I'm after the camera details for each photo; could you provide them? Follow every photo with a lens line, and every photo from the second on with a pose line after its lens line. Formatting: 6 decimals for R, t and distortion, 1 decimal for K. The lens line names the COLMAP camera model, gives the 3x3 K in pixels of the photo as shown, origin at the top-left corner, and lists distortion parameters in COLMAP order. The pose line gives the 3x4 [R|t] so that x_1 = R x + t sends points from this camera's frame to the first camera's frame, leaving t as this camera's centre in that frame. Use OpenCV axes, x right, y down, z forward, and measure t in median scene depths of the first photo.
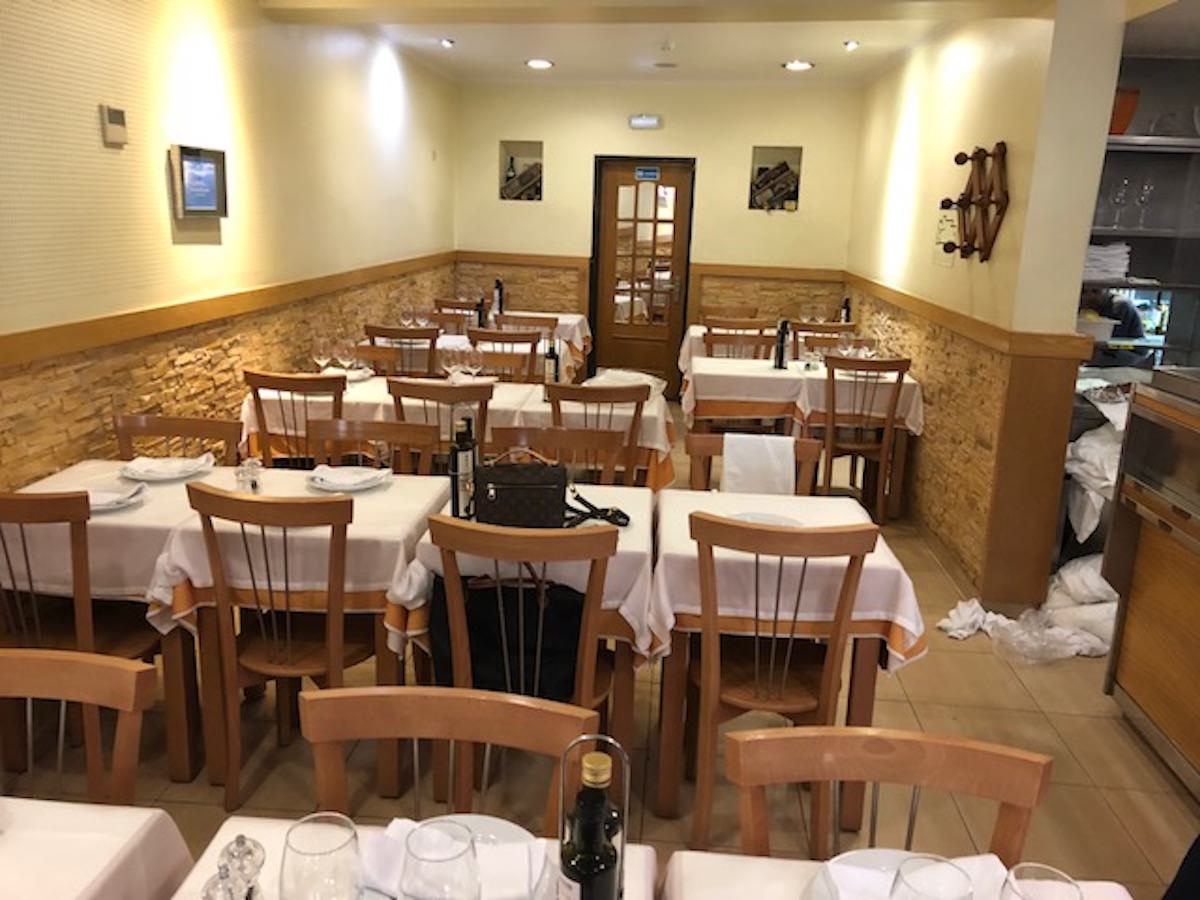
lens RADIAL K [[964.7, 0, 597.0], [0, 964.7, 445.4], [0, 0, 1]] dist [0.015357, -0.015363]
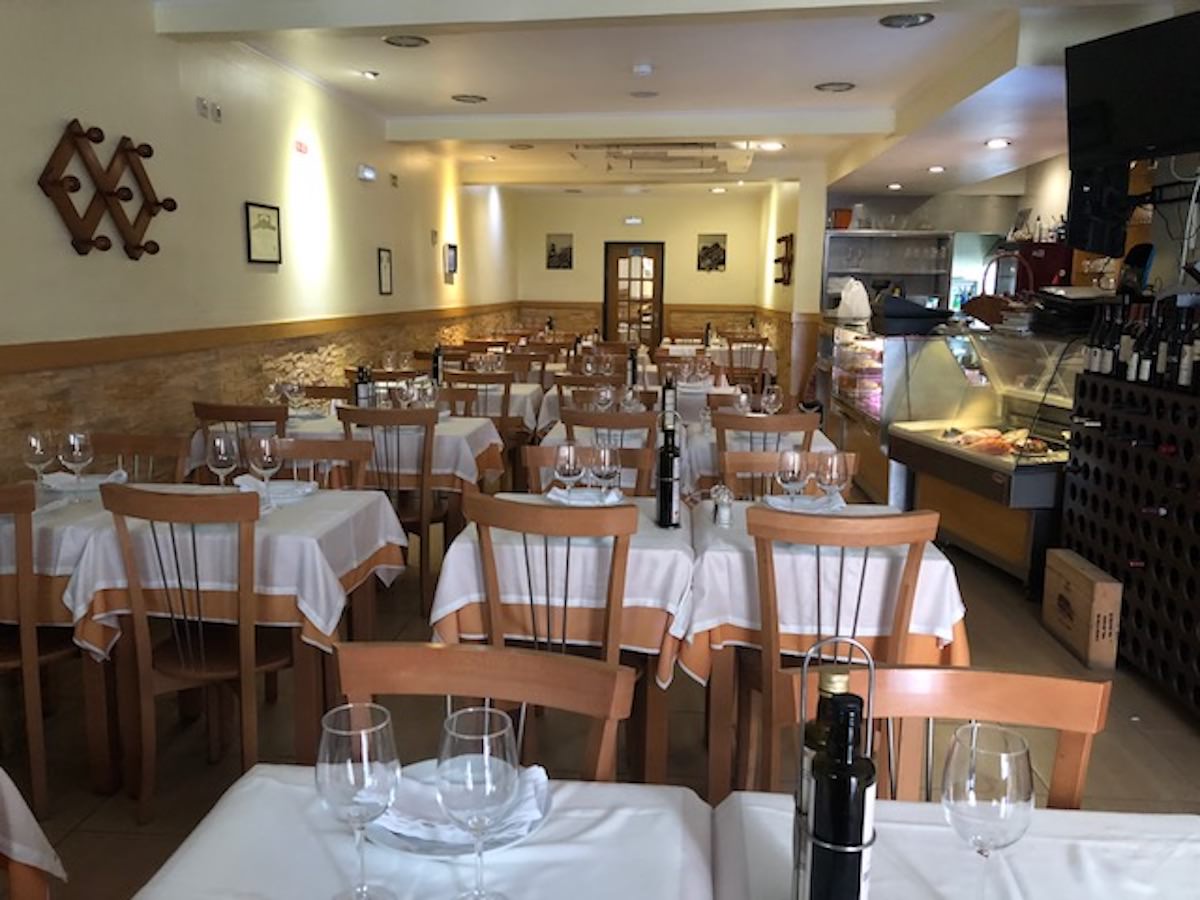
lens RADIAL K [[964.7, 0, 600.2], [0, 964.7, 454.8], [0, 0, 1]] dist [0.015357, -0.015363]
pose [[0.999617, -0.026222, 0.008904, -0.034257], [0.026775, 0.997254, -0.069051, 0.184571], [-0.007069, 0.069263, 0.997573, -0.646264]]
